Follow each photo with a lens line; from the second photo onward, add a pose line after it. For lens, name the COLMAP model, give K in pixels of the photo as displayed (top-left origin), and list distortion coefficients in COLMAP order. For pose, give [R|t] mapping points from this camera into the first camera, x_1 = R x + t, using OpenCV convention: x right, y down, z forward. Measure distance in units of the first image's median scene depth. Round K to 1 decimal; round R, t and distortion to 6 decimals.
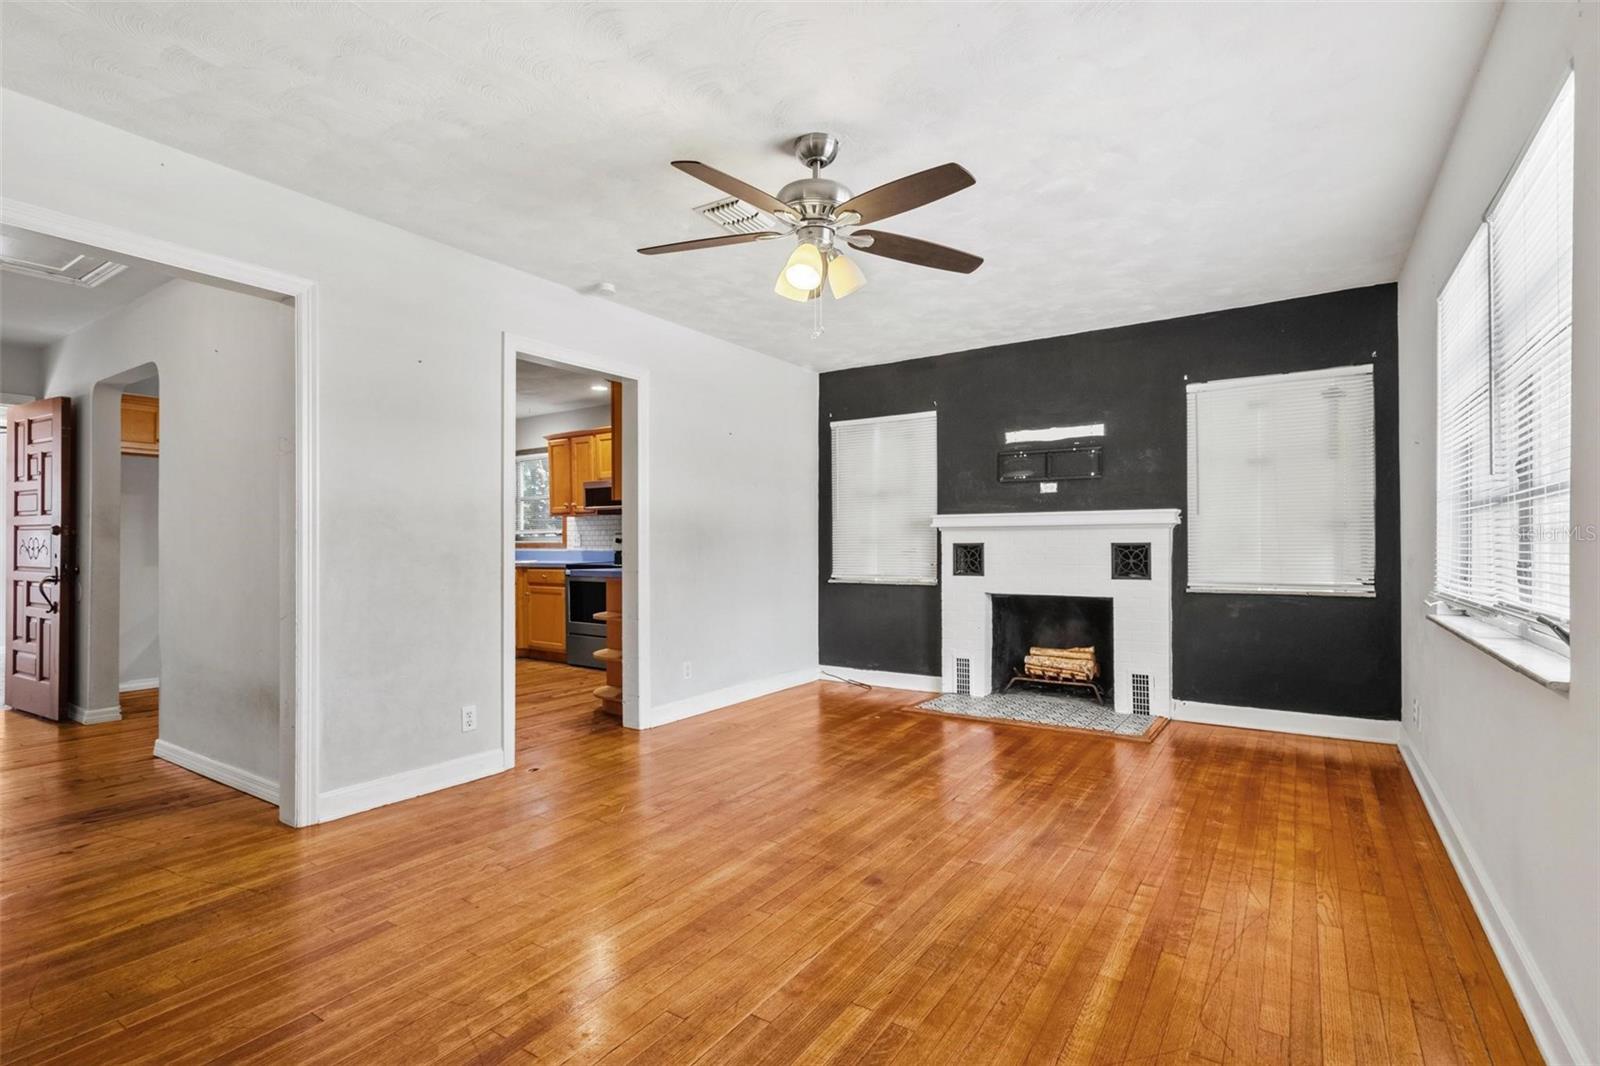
lens RADIAL K [[758.8, 0, 791.6], [0, 758.8, 543.2], [0, 0, 1]] dist [0.002802, 0.000575]
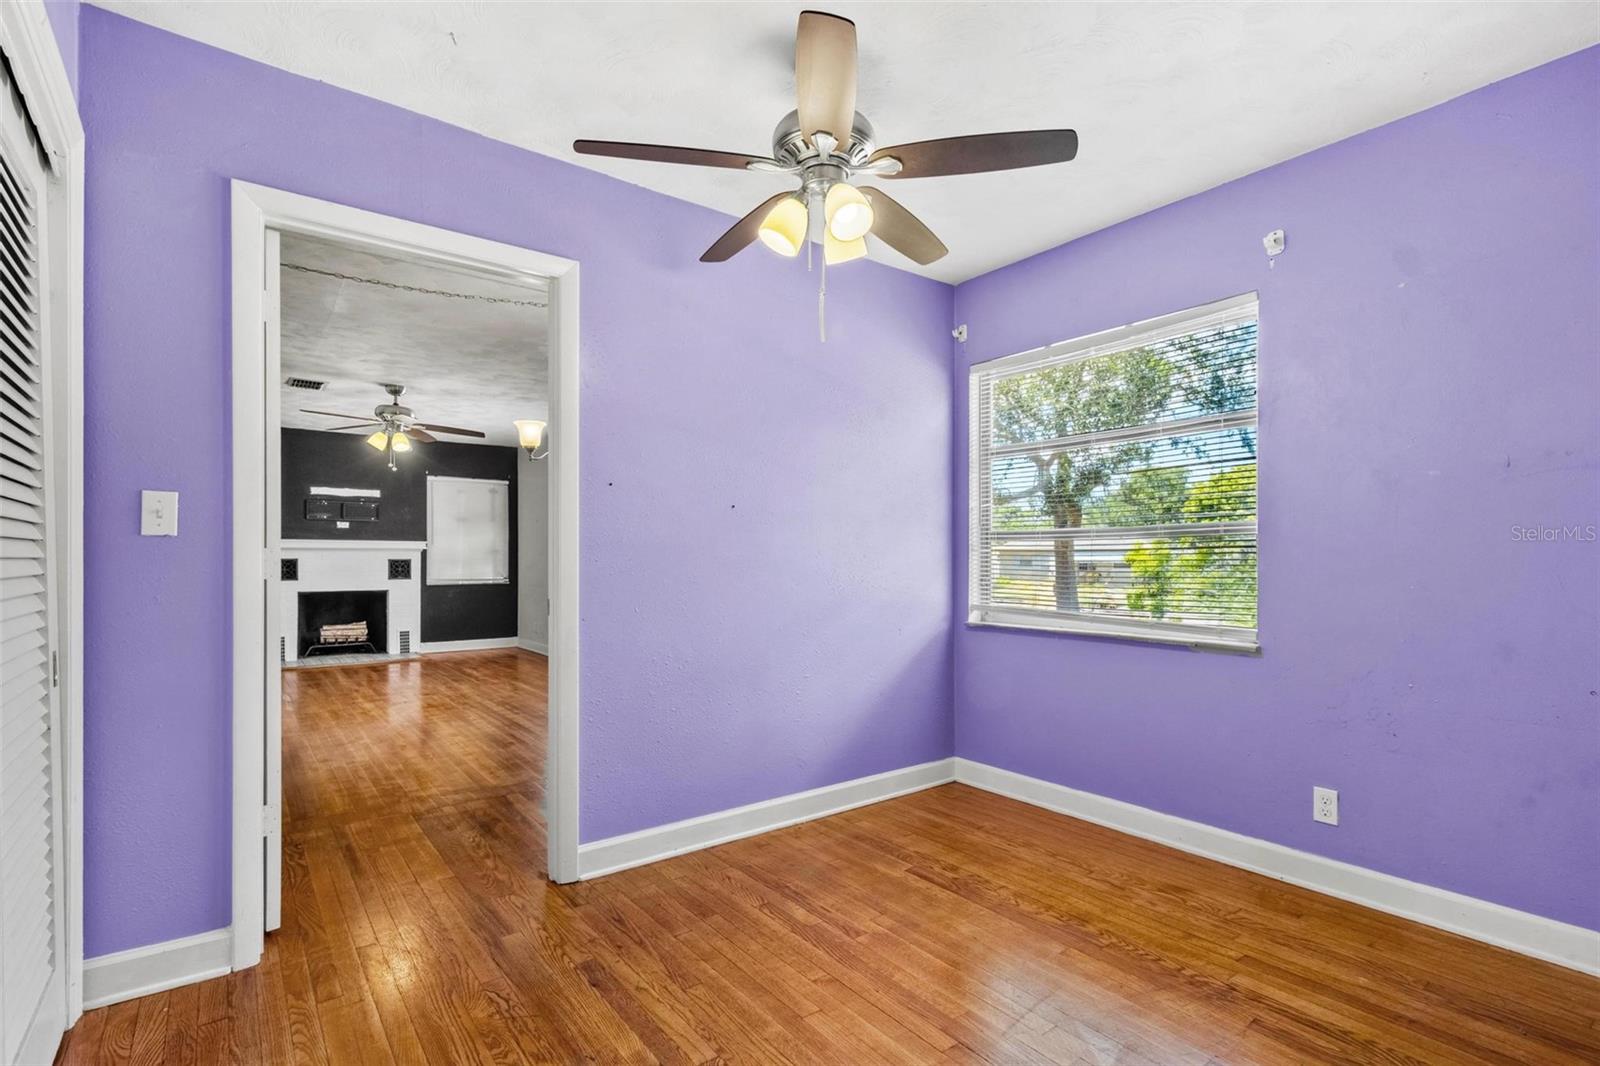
lens RADIAL K [[758.8, 0, 800.7], [0, 758.8, 549.6], [0, 0, 1]] dist [0.002802, 0.000575]
pose [[0.337846, 0.016354, 0.941059, -0.992615], [-0.004031, 0.999865, -0.015929, 0.001850], [-0.941193, 0.001588, 0.337867, -0.543884]]
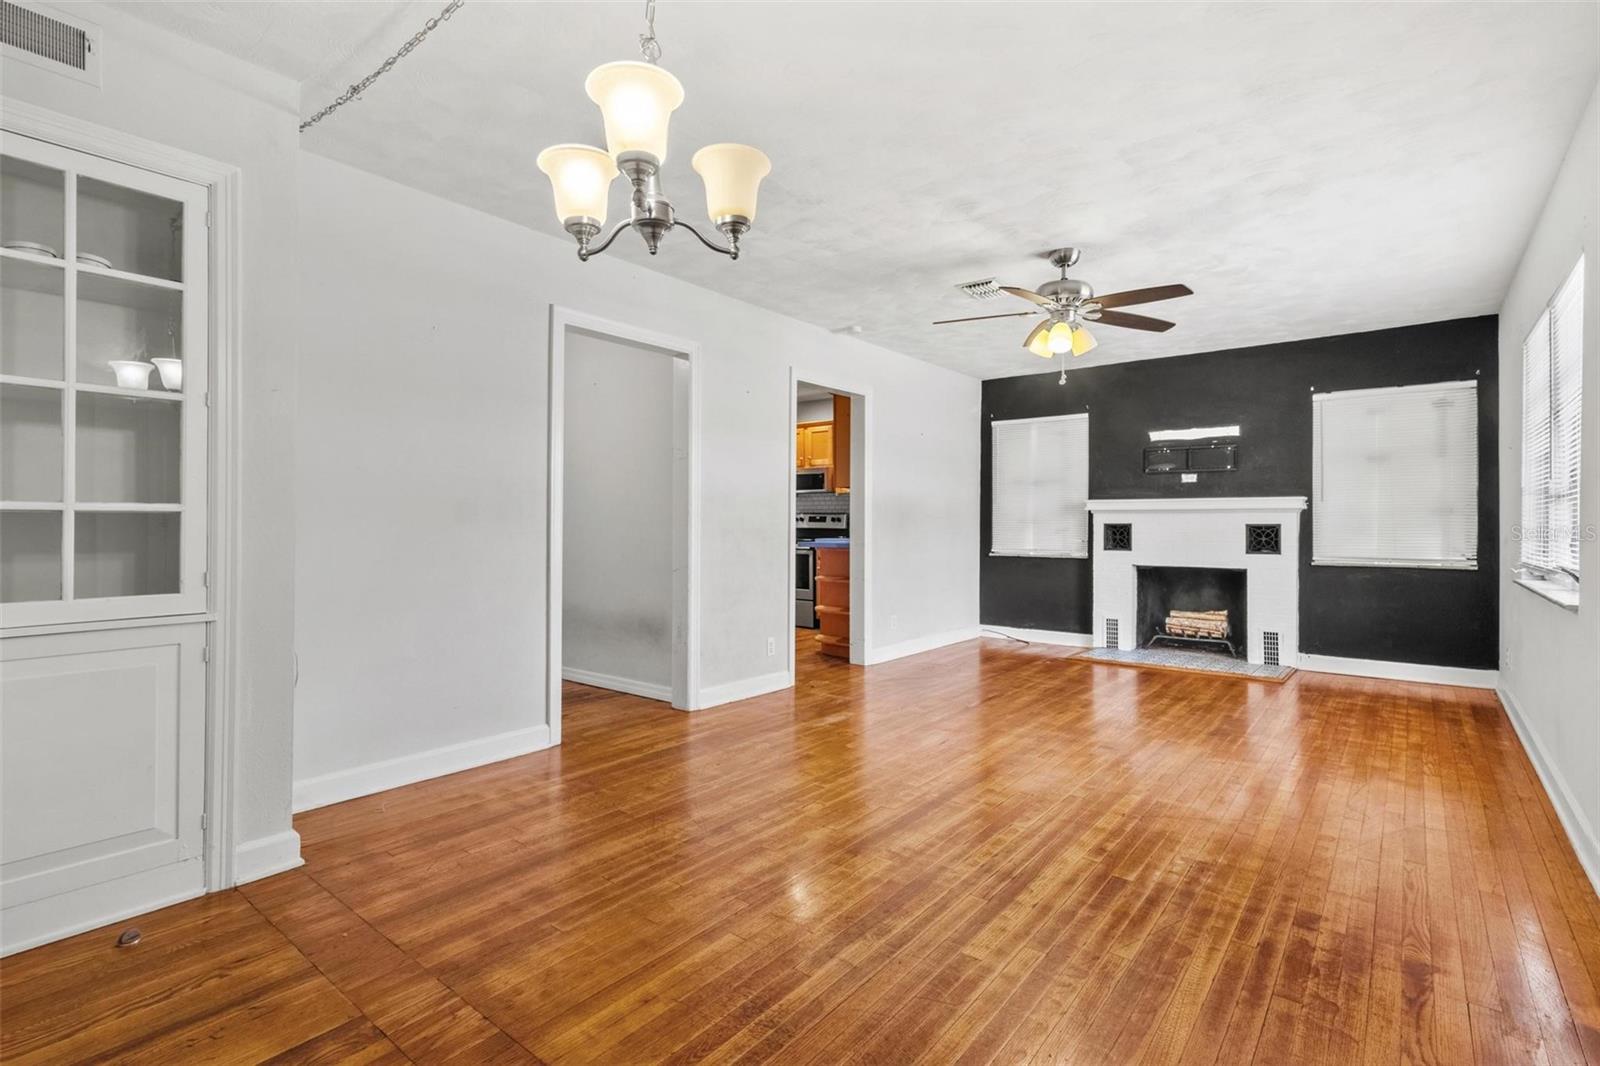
lens RADIAL K [[758.8, 0, 794.1], [0, 758.8, 523.5], [0, 0, 1]] dist [0.002802, 0.000575]
pose [[0.995789, 0.007148, -0.091390, -0.203417], [-0.007035, 0.999974, 0.001559, 0.001995], [0.091399, -0.000910, 0.995814, -0.300836]]
